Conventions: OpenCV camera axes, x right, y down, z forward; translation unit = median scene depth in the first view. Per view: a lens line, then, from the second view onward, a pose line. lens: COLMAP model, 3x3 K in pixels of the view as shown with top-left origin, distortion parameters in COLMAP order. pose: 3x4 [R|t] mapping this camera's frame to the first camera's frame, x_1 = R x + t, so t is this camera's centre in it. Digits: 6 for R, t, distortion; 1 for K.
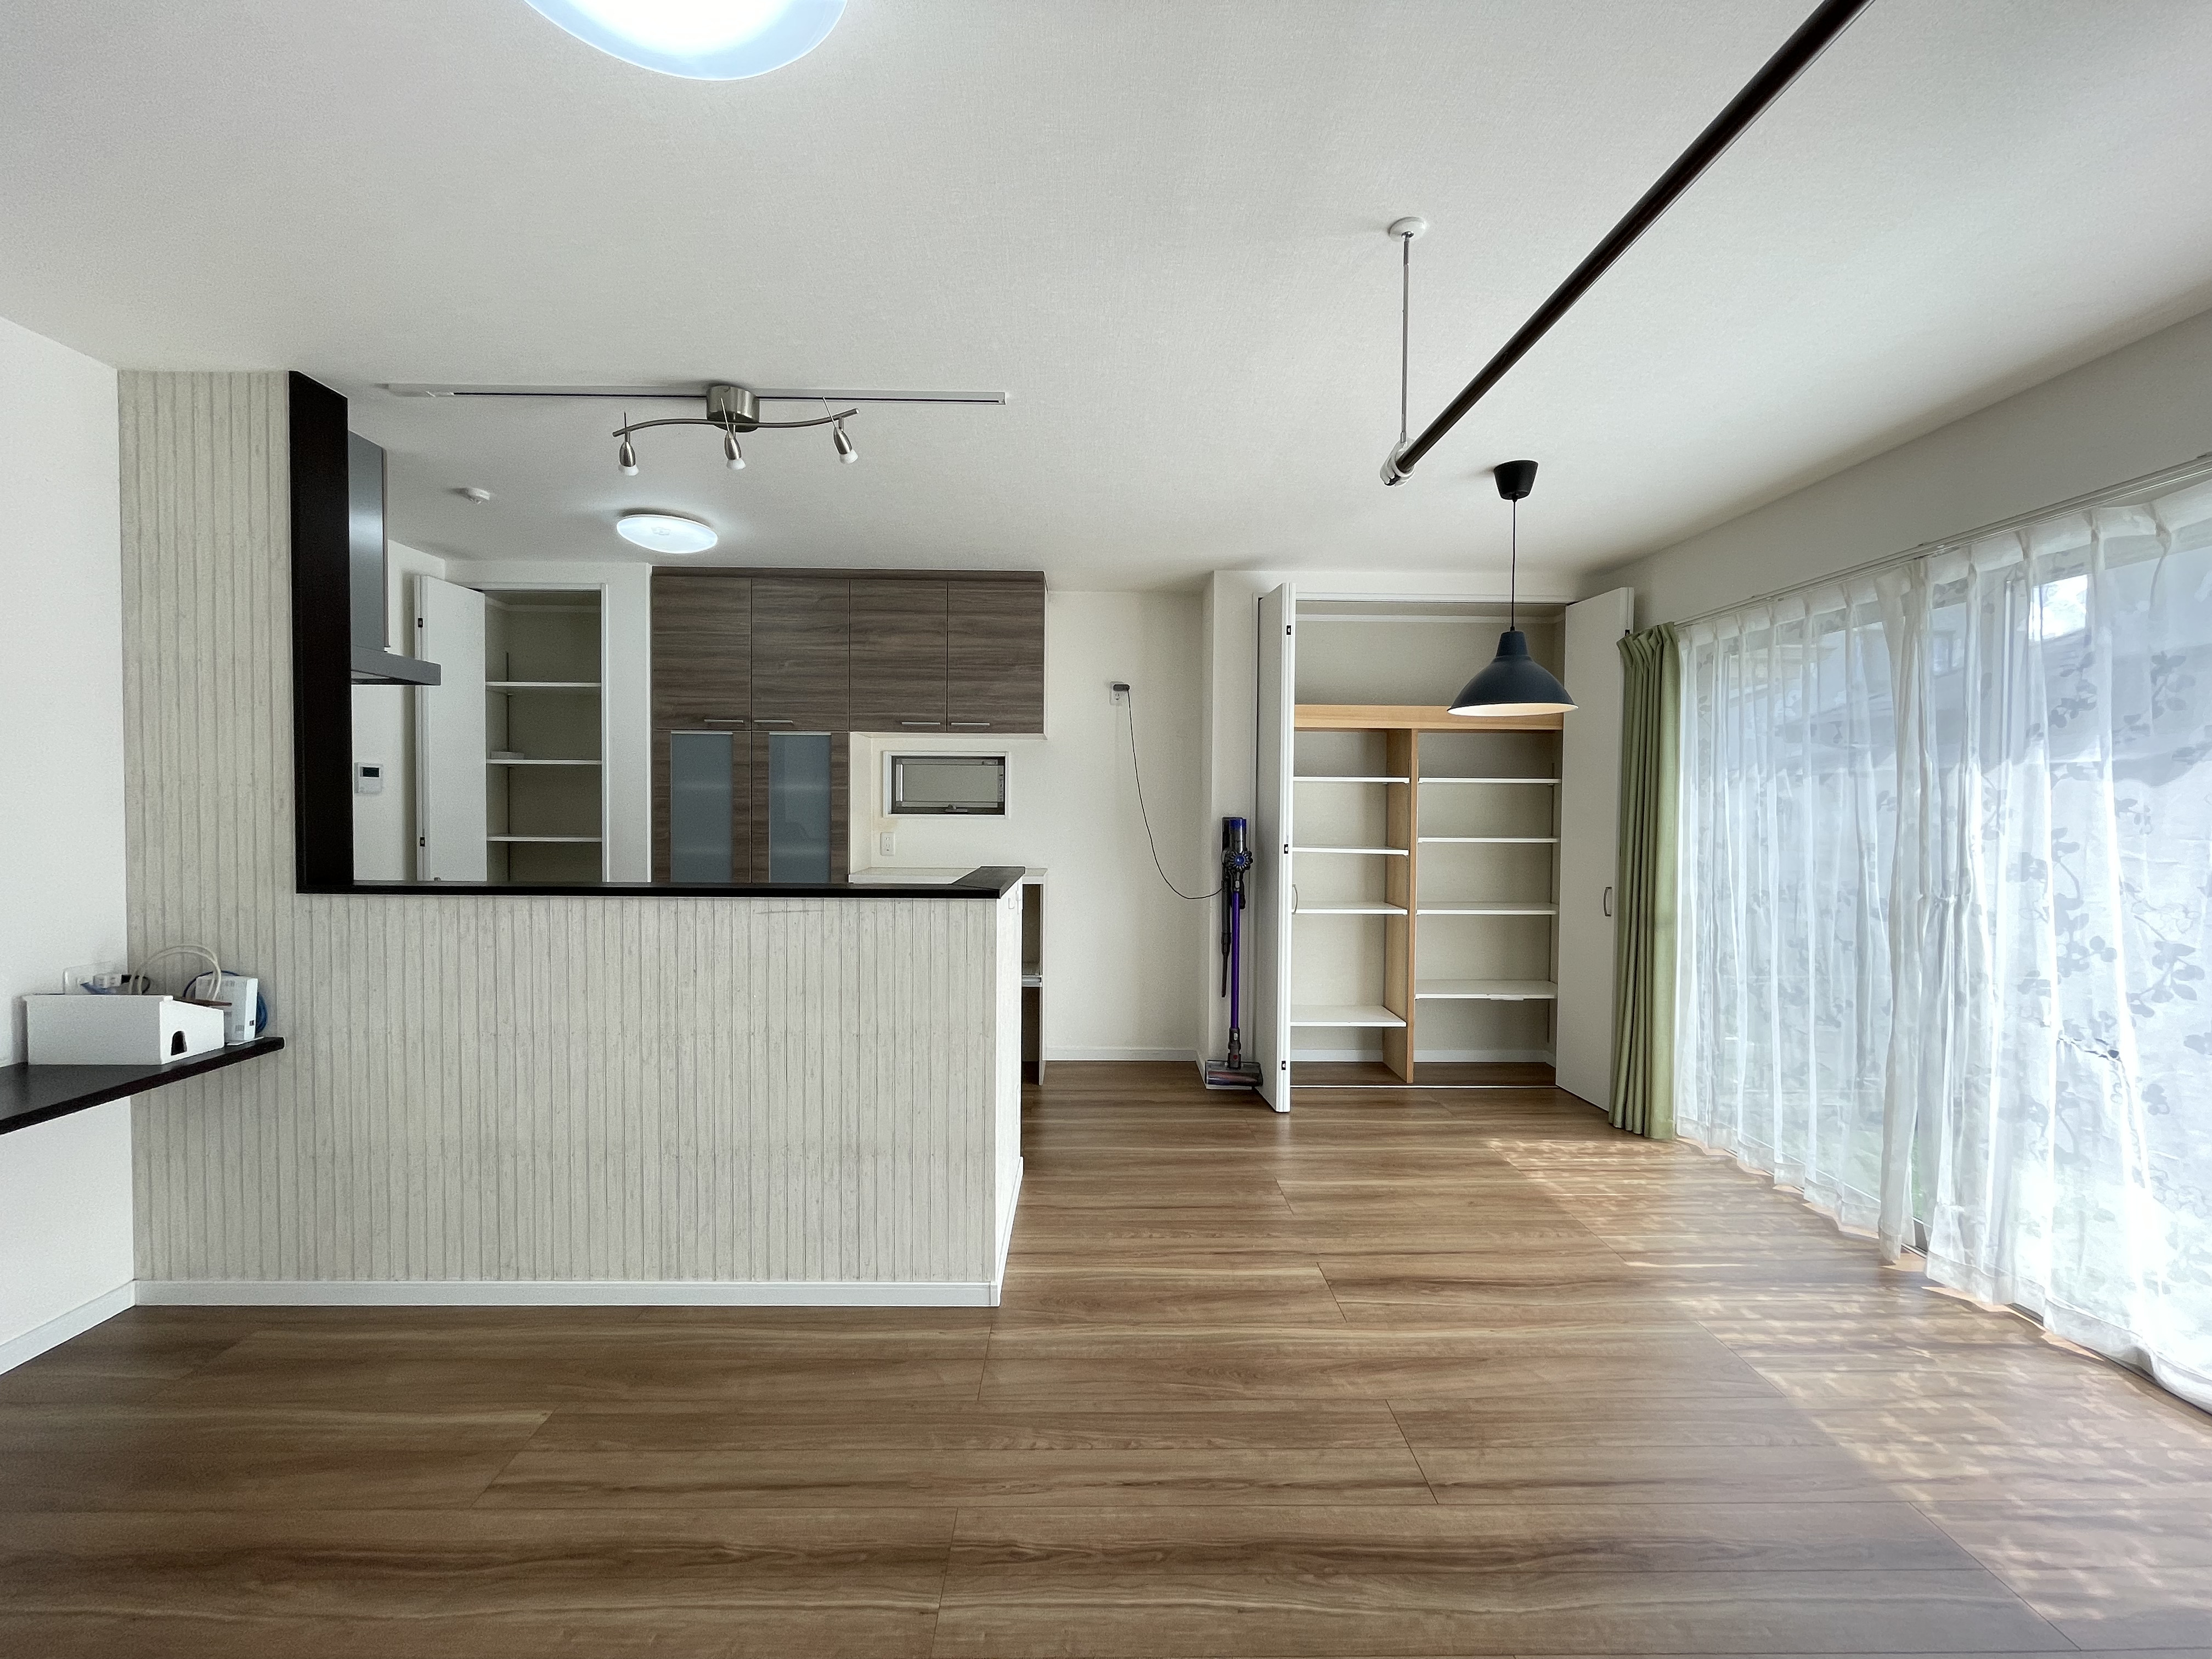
lens RADIAL K [[903.2, 0, 1106.4], [0, 903.2, 823.4], [0, 0, 1]] dist [-0.000448, -0.000181]
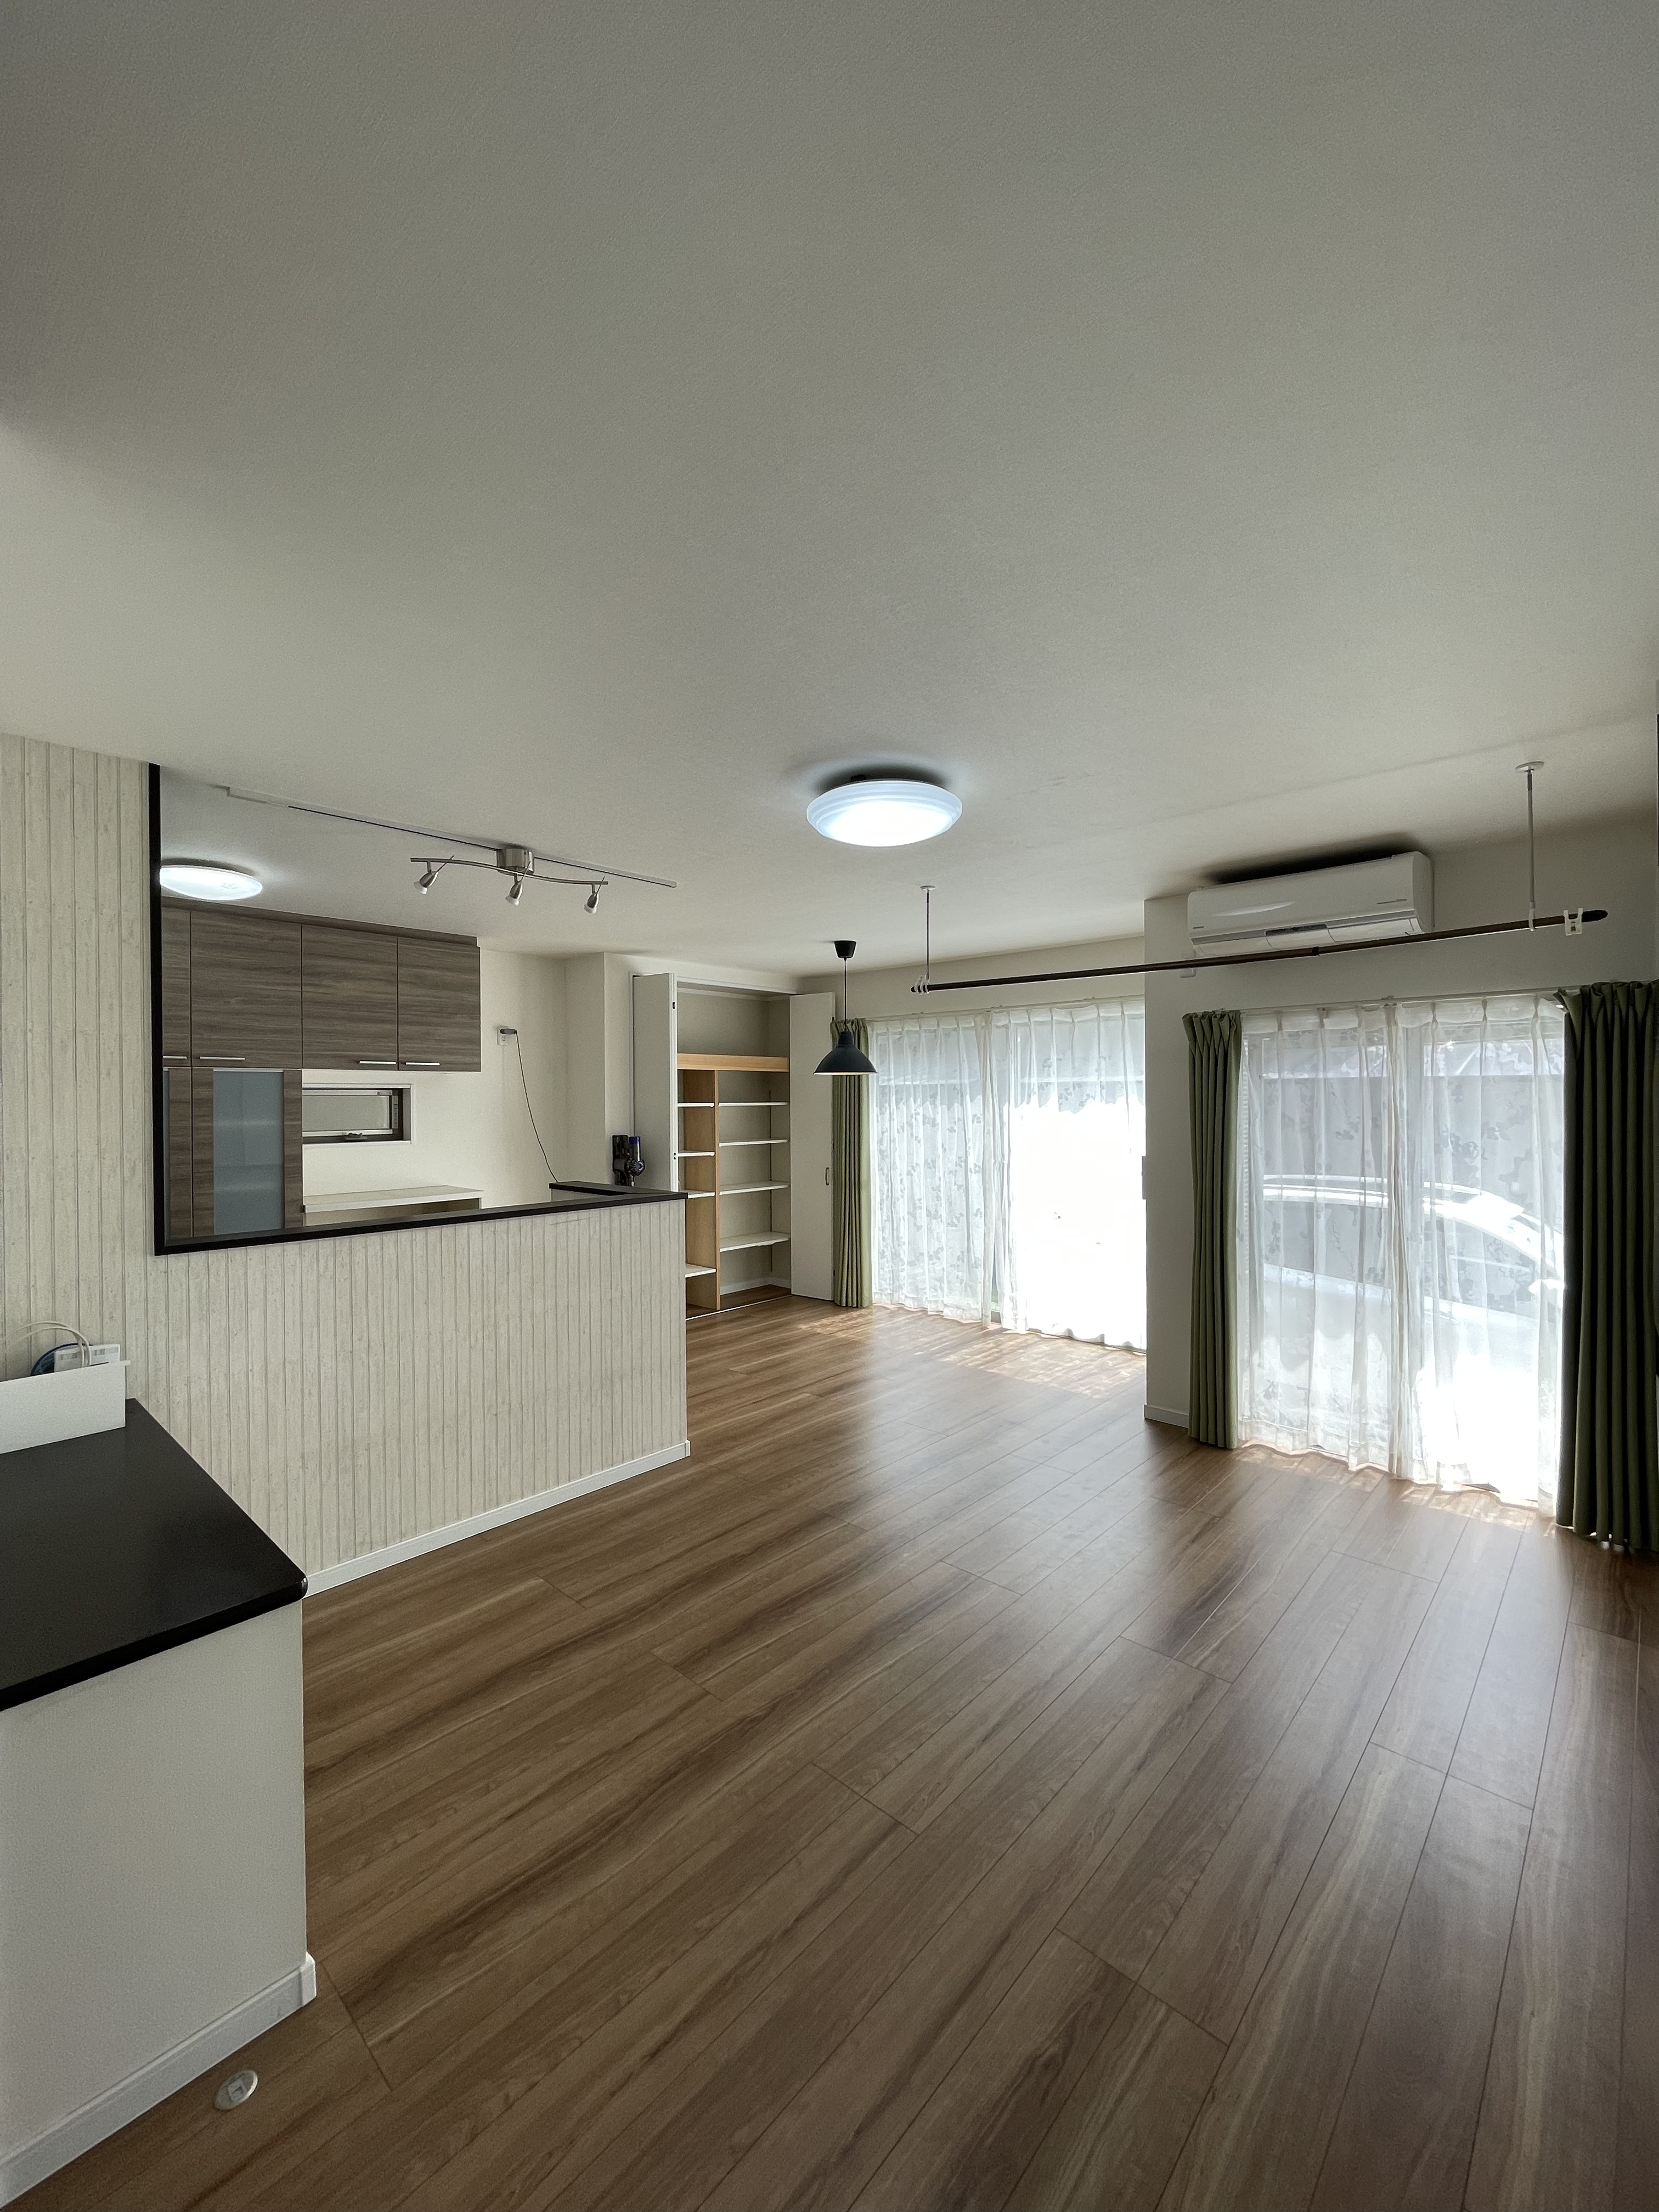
lens RADIAL K [[903.2, 0, 829.5], [0, 903.2, 1106.0], [0, 0, 1]] dist [-0.000448, -0.000181]
pose [[0.692065, -0.018911, 0.721588, -0.847307], [0.027340, 0.999626, -0.000023, -0.057519], [-0.721317, 0.019744, 0.692323, -0.226608]]
